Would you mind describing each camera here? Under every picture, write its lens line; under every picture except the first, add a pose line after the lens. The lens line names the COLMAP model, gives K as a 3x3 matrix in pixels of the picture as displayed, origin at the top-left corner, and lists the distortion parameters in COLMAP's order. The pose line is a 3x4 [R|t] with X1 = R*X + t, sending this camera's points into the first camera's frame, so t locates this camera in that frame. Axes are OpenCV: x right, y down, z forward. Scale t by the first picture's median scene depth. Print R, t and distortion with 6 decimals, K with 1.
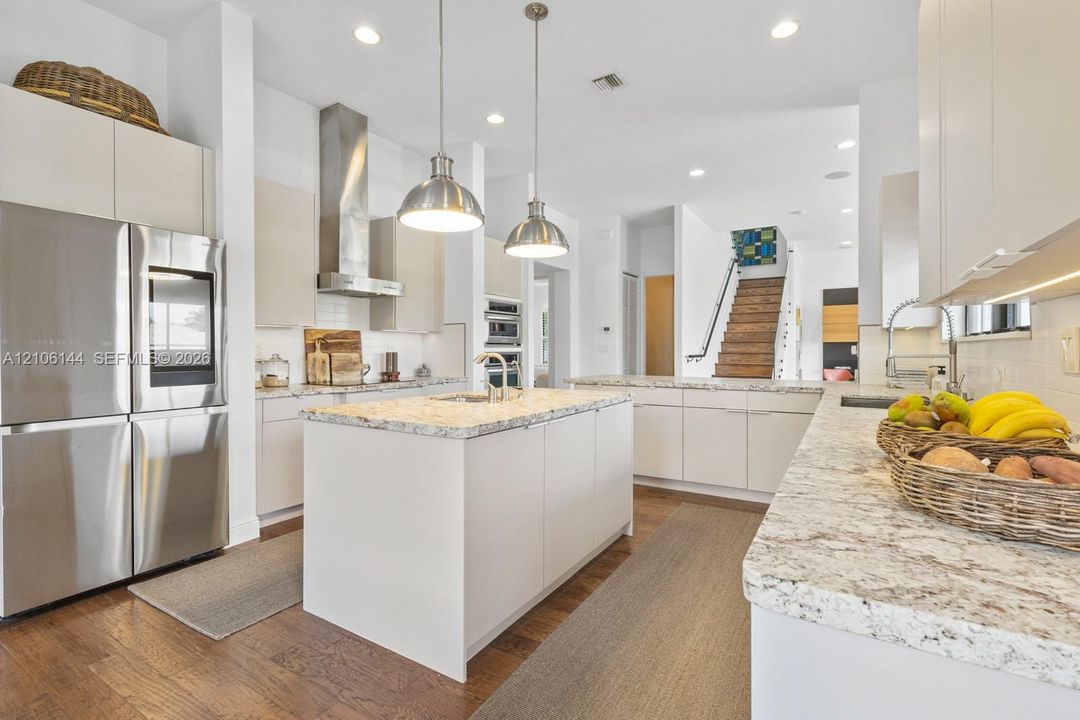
lens RADIAL K [[500.4, 0, 544.4], [0, 500.4, 352.3], [0, 0, 1]] dist [0.009149, 0.000191]
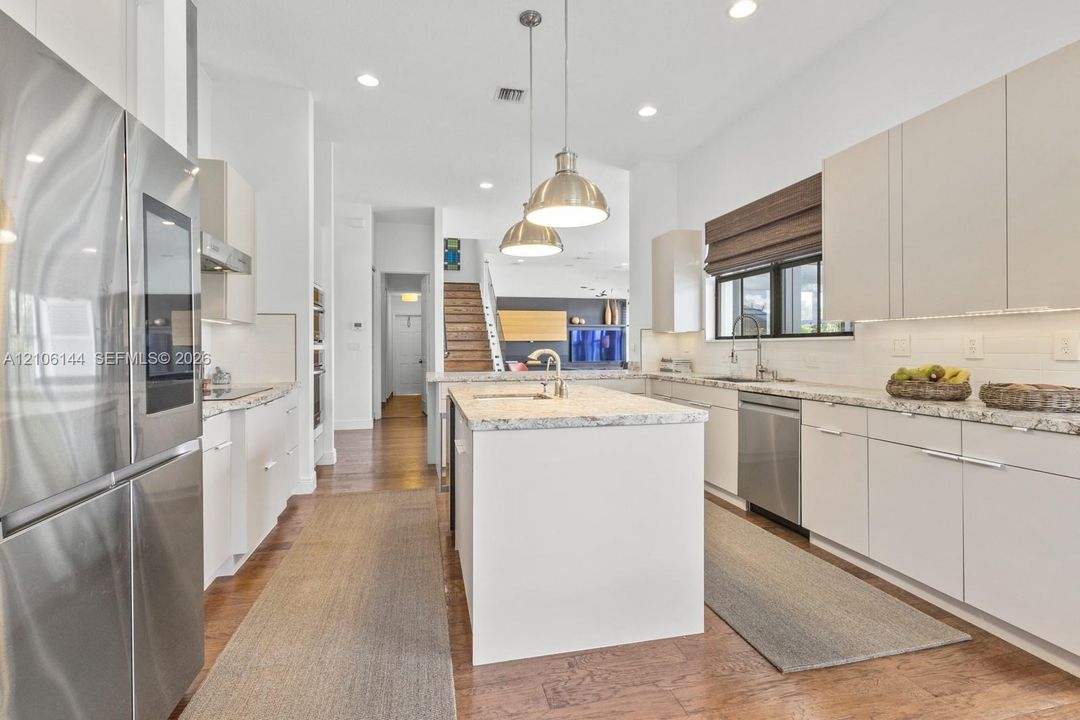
lens RADIAL K [[505.4, 0, 540.3], [0, 505.4, 349.3], [0, 0, 1]] dist [0.000769, 0.000122]
pose [[0.706932, -0.005162, 0.707263, -0.541800], [0.006954, 0.999976, 0.000348, 0.000647], [-0.707248, 0.004673, 0.706950, 0.190180]]
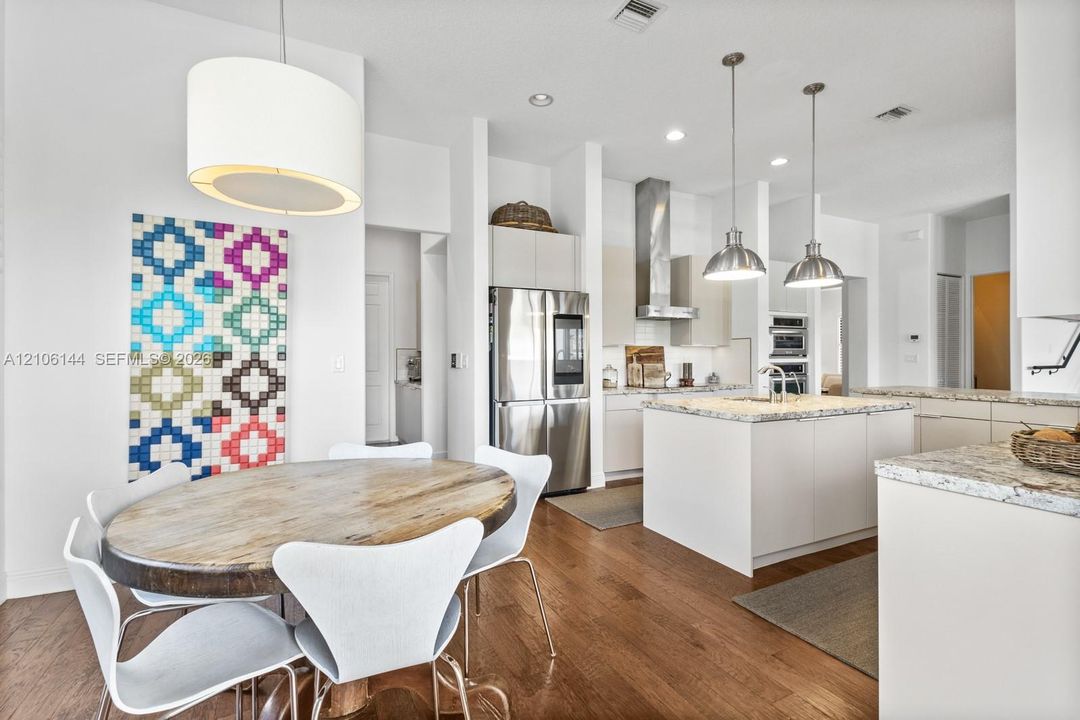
lens RADIAL K [[501.8, 0, 537.3], [0, 501.8, 357.5], [0, 0, 1]] dist [0.007735, 0.000041]
pose [[0.848374, -0.002196, -0.529393, 0.046335], [0.000737, 0.999995, -0.002967, -0.011669], [0.529397, 0.002127, 0.848371, -0.301731]]
